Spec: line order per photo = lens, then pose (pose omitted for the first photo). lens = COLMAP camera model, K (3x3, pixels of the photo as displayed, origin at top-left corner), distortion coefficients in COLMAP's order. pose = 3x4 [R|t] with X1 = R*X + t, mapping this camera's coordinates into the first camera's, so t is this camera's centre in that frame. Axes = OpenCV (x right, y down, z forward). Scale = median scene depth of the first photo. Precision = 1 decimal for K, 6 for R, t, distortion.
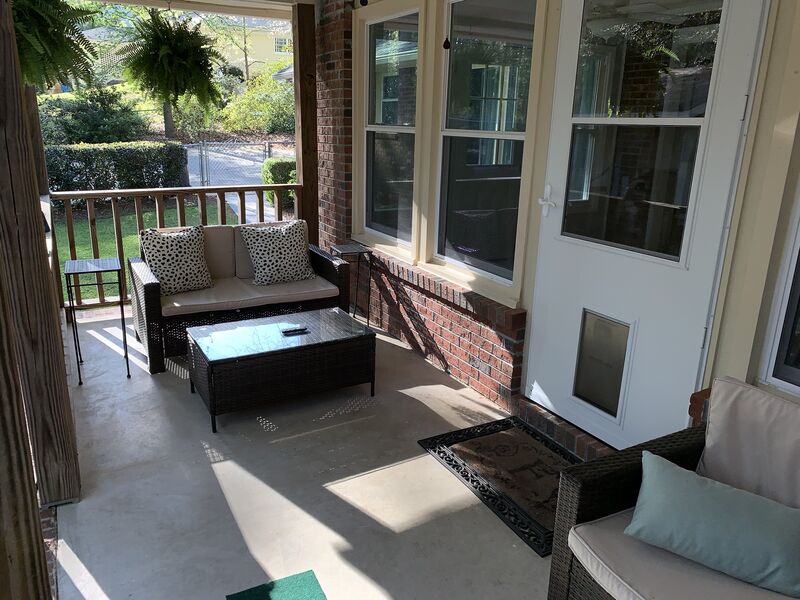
lens RADIAL K [[607.2, 0, 400.0], [0, 607.2, 300.0], [0, 0, 1]] dist [0.041778, -0.098270]
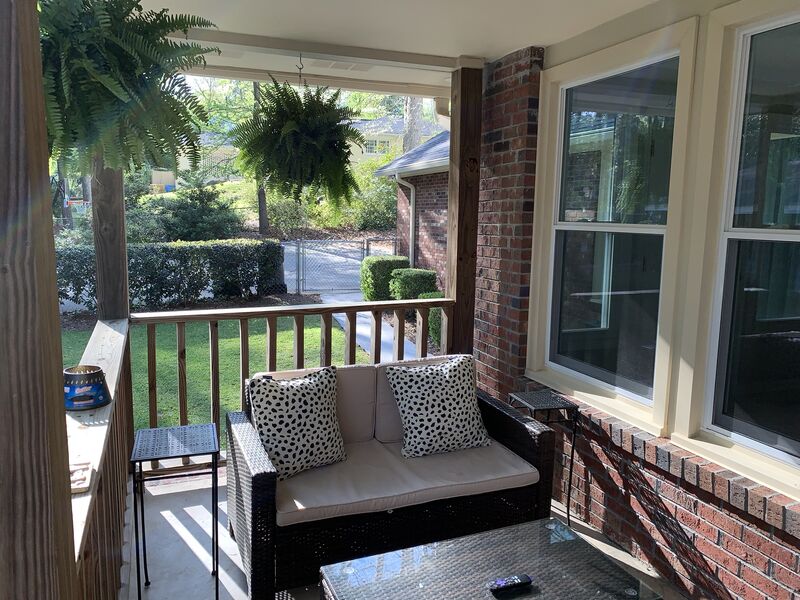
lens RADIAL K [[607.2, 0, 400.0], [0, 607.2, 300.0], [0, 0, 1]] dist [0.041778, -0.098270]
pose [[0.992397, 0.010396, -0.122637, -0.164142], [-0.028632, 0.988589, -0.147890, -0.094432], [0.119700, 0.150277, 0.981371, 0.319840]]
